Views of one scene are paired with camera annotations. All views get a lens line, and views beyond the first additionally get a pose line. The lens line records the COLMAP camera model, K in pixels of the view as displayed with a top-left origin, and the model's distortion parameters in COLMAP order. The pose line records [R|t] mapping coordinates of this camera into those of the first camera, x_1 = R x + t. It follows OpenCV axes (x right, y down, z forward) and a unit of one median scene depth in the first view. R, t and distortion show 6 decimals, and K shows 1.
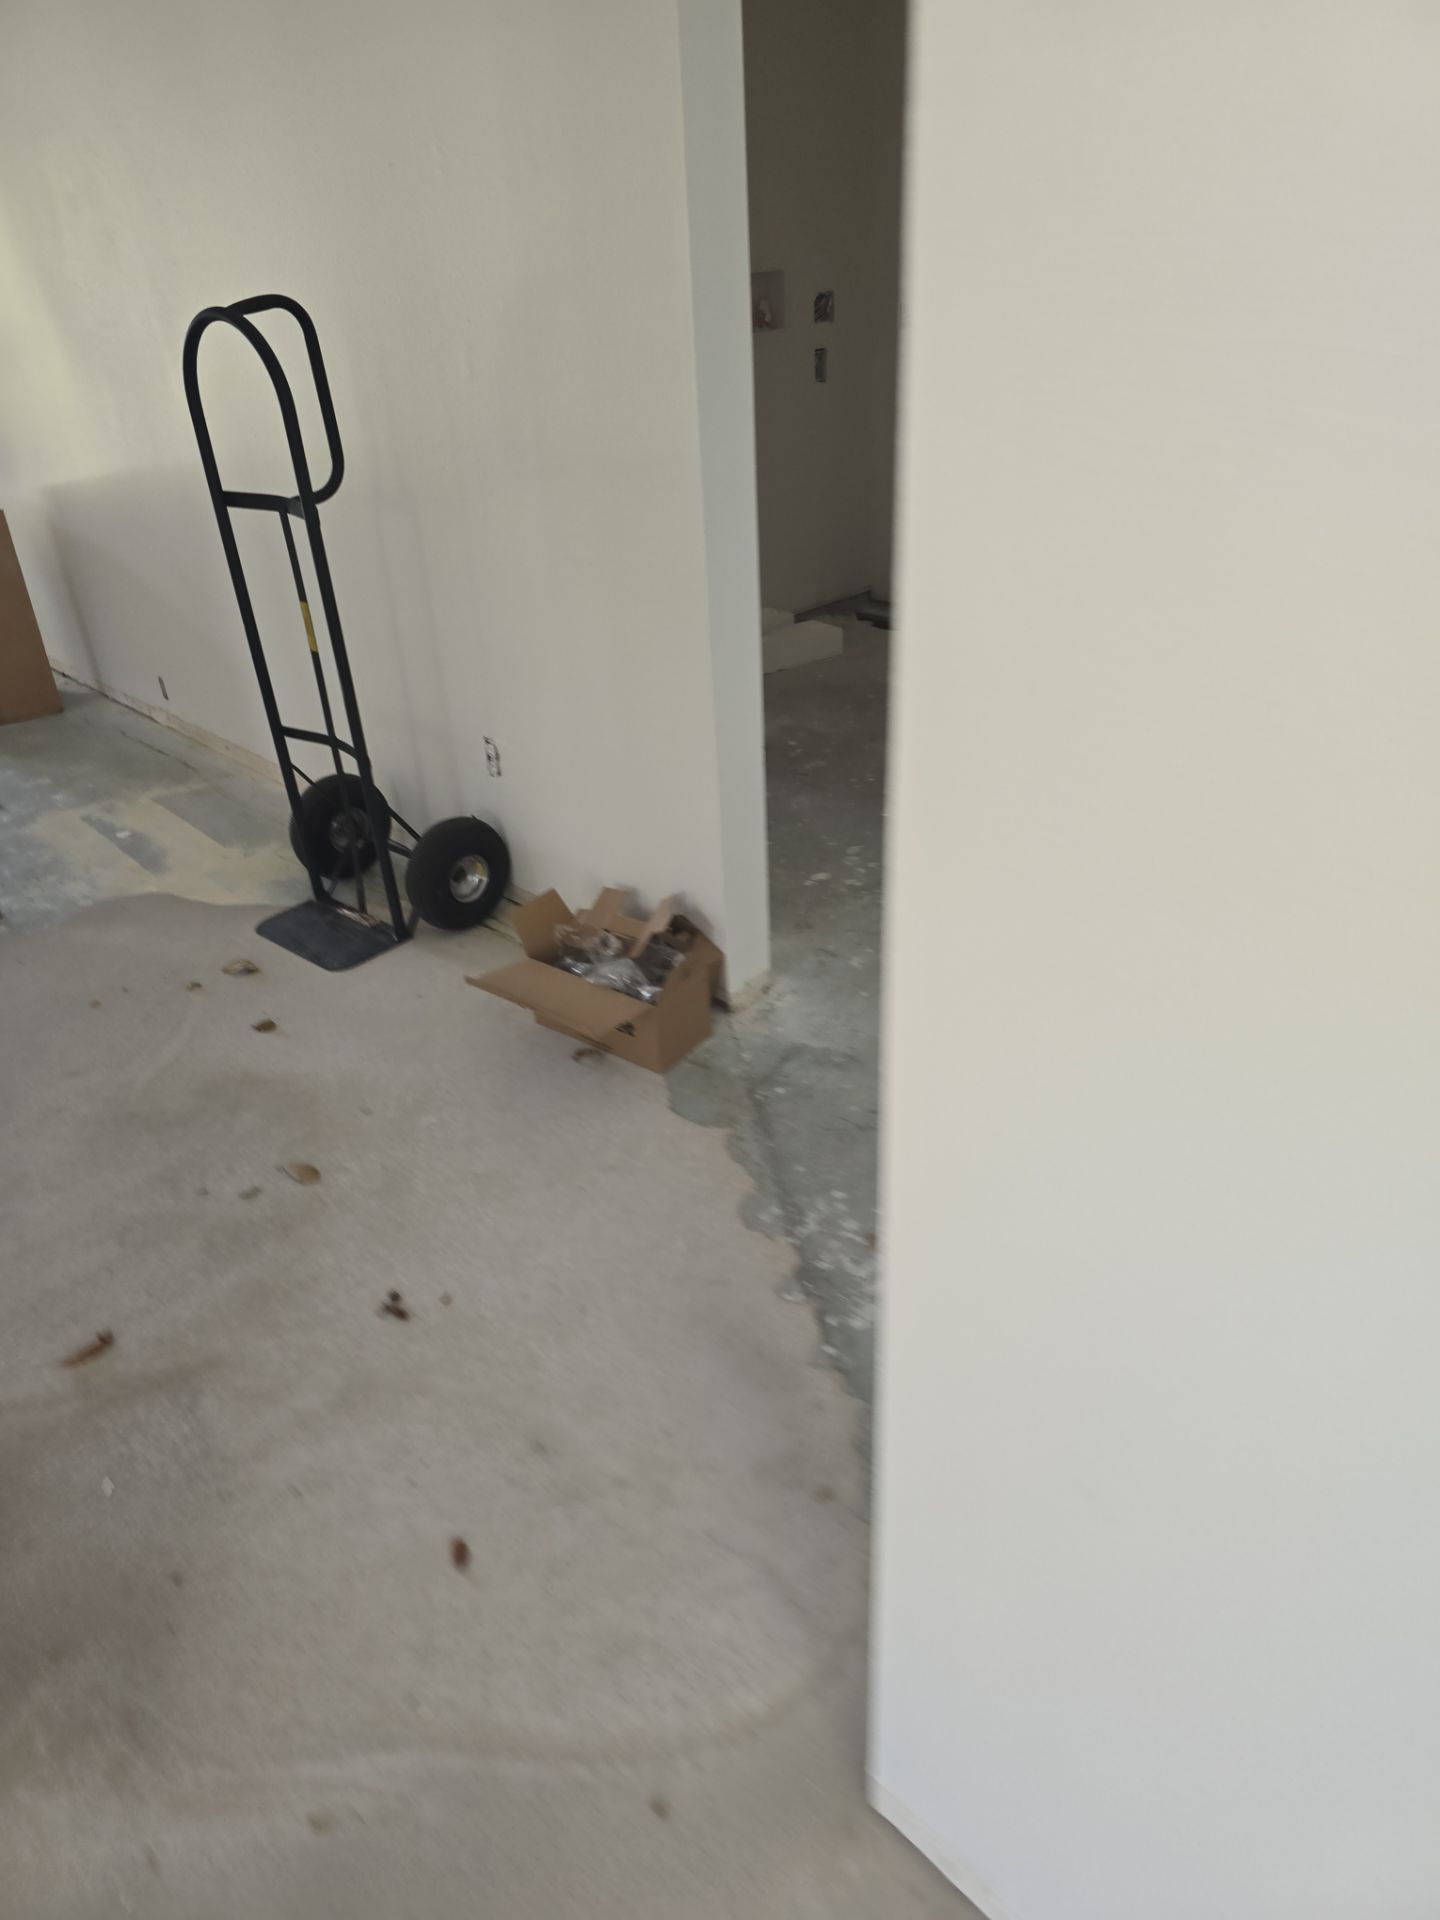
lens RADIAL K [[1283.3, 0, 720.4], [0, 1283.3, 917.6], [0, 0, 1]] dist [0.045728, -0.046554]
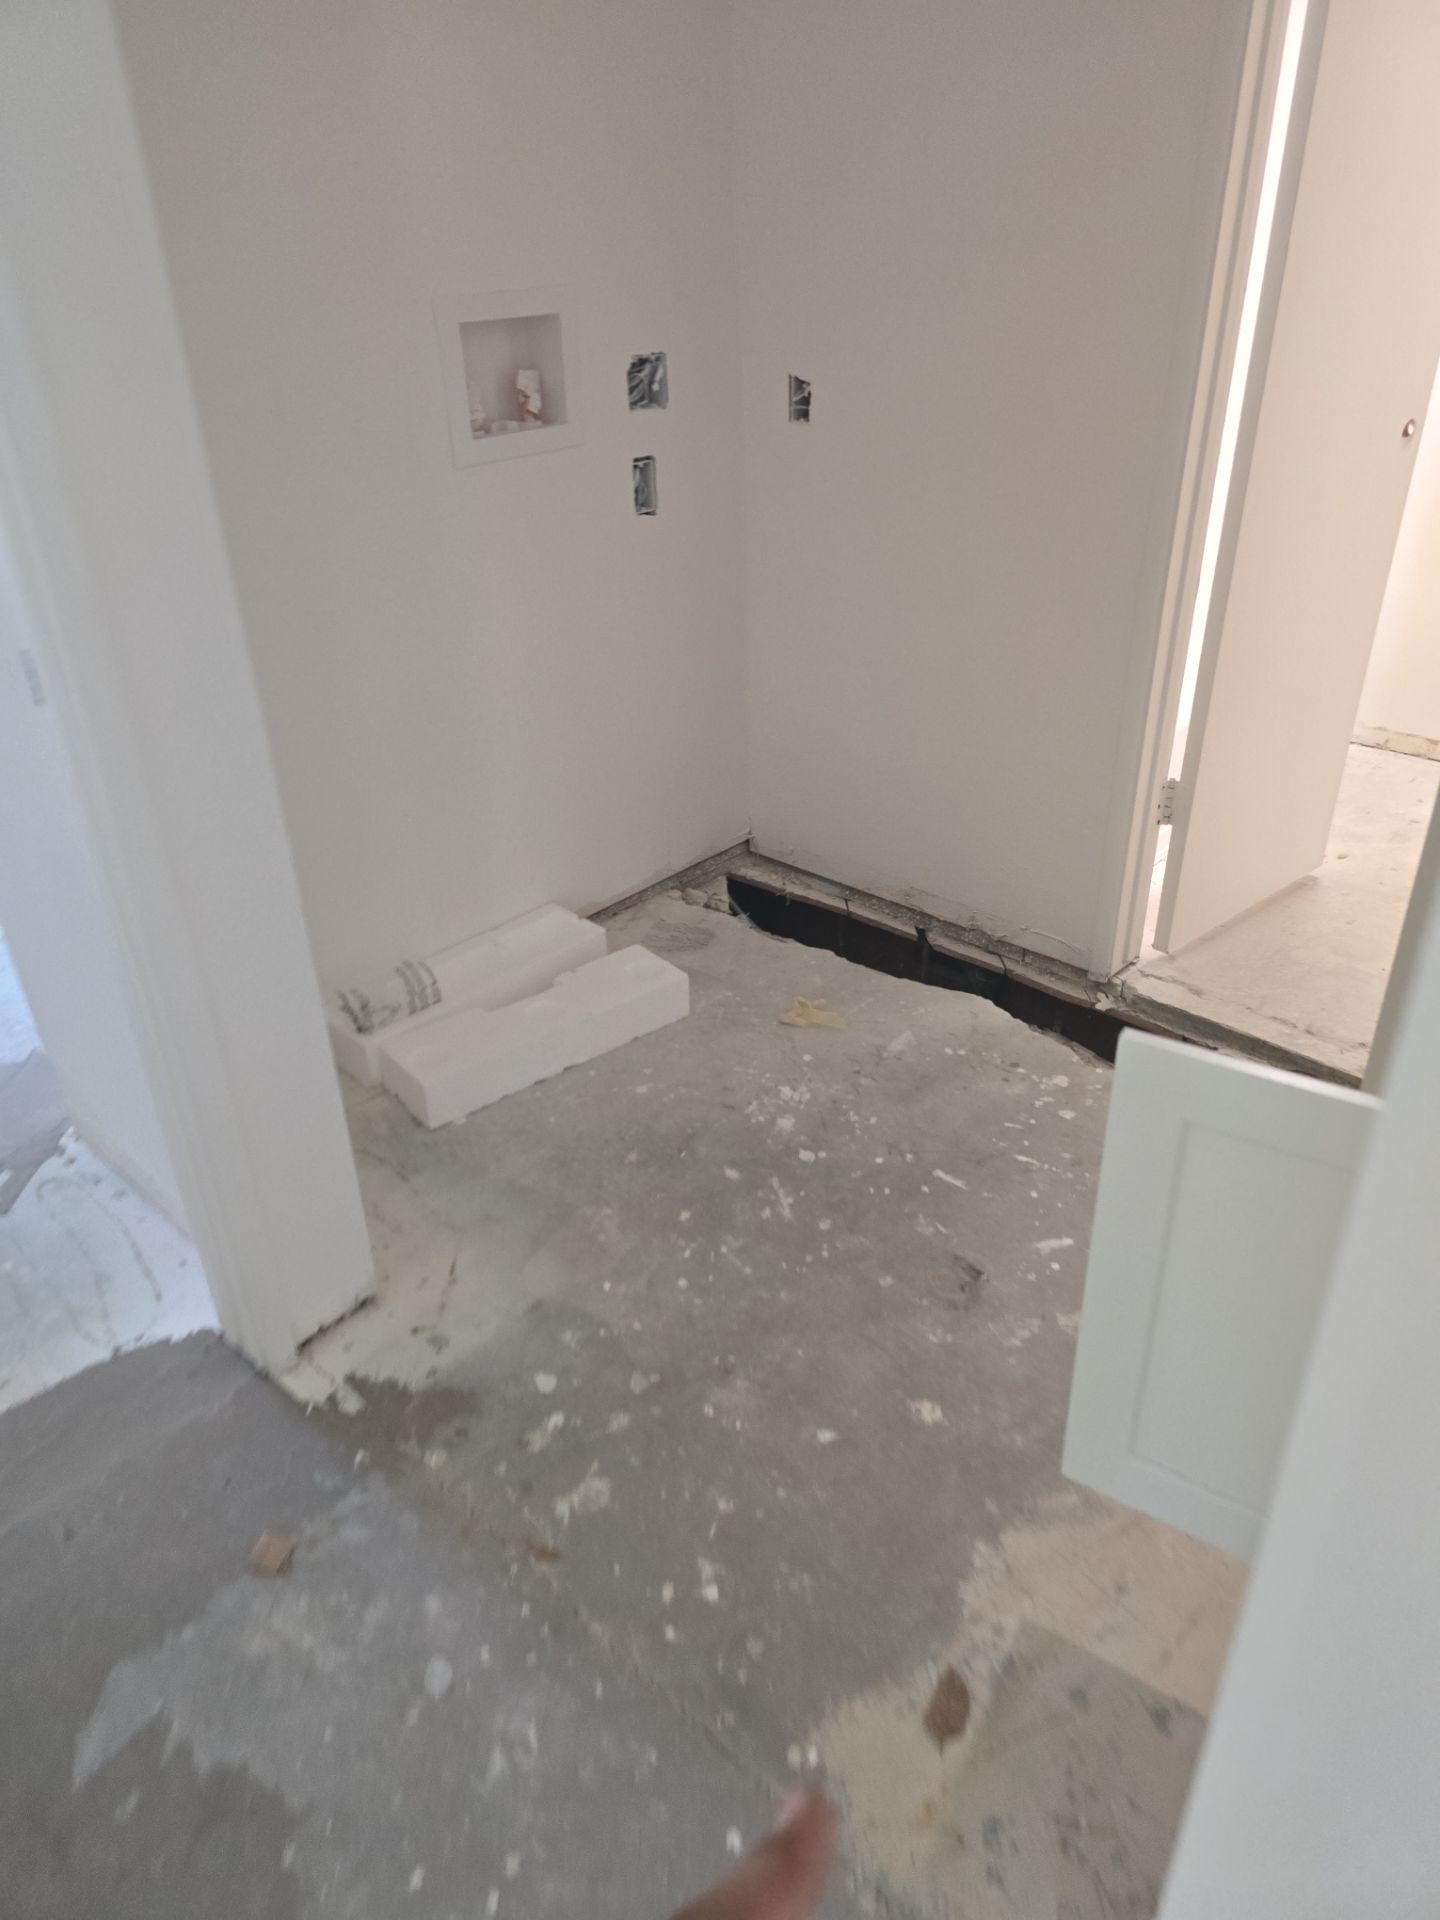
lens RADIAL K [[1283.3, 0, 720.4], [0, 1283.3, 917.6], [0, 0, 1]] dist [0.045728, -0.046554]
pose [[0.998231, -0.008679, 0.058817, 0.138992], [0.008898, 0.999954, -0.003461, -0.446032], [-0.058784, 0.003978, 0.998263, 0.836301]]
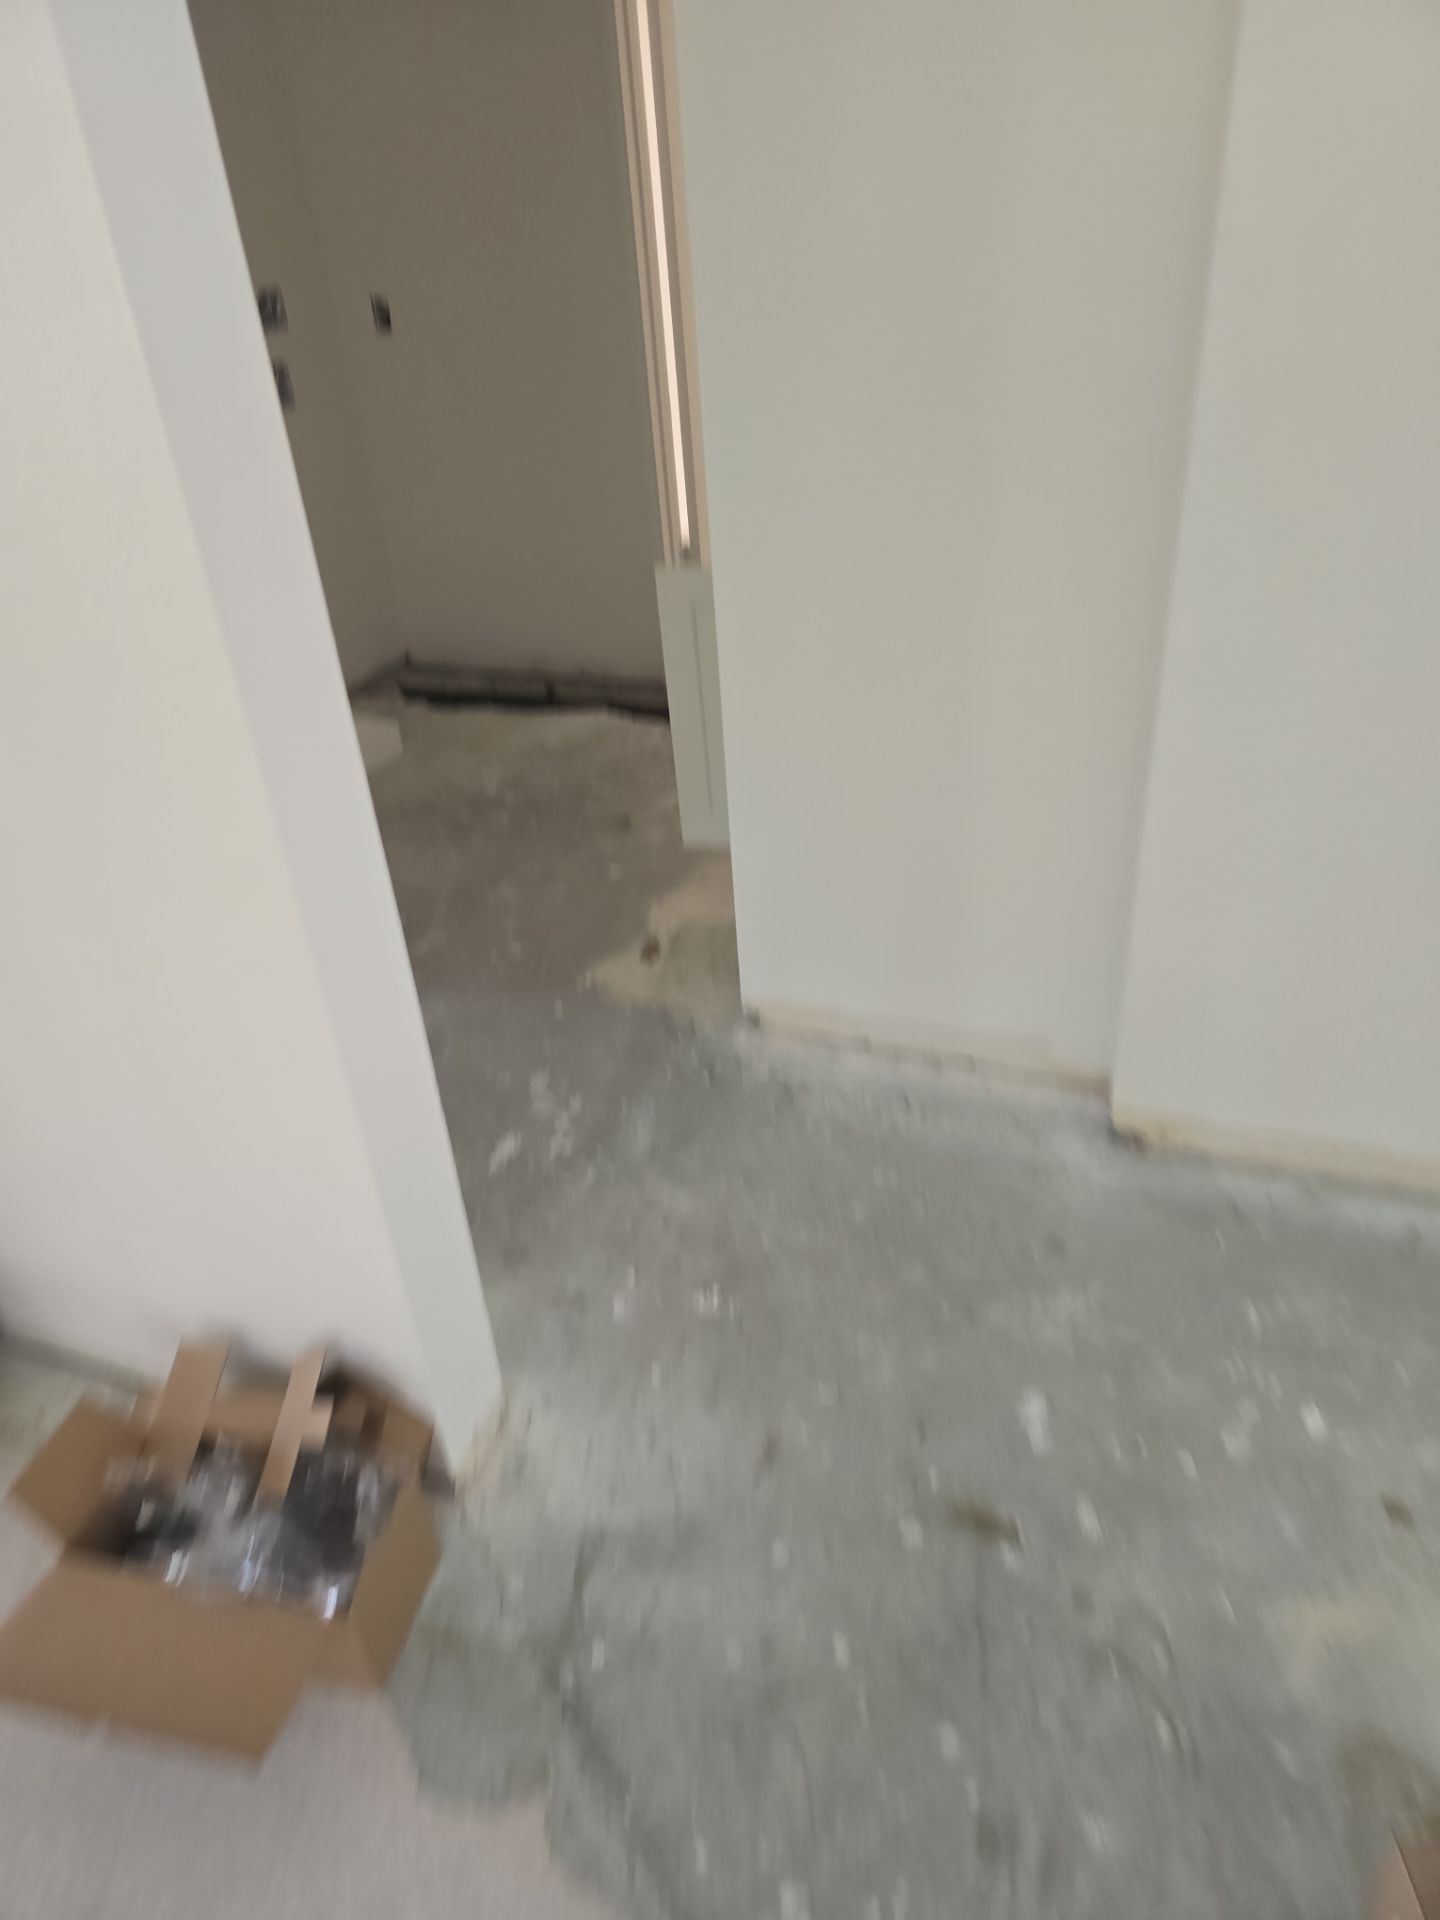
lens RADIAL K [[1283.3, 0, 720.4], [0, 1283.3, 917.6], [0, 0, 1]] dist [0.045728, -0.046554]
pose [[0.915503, -0.224648, 0.333748, -0.021457], [0.223034, 0.973831, 0.043689, -0.183260], [-0.334829, 0.034440, 0.941649, 0.385519]]
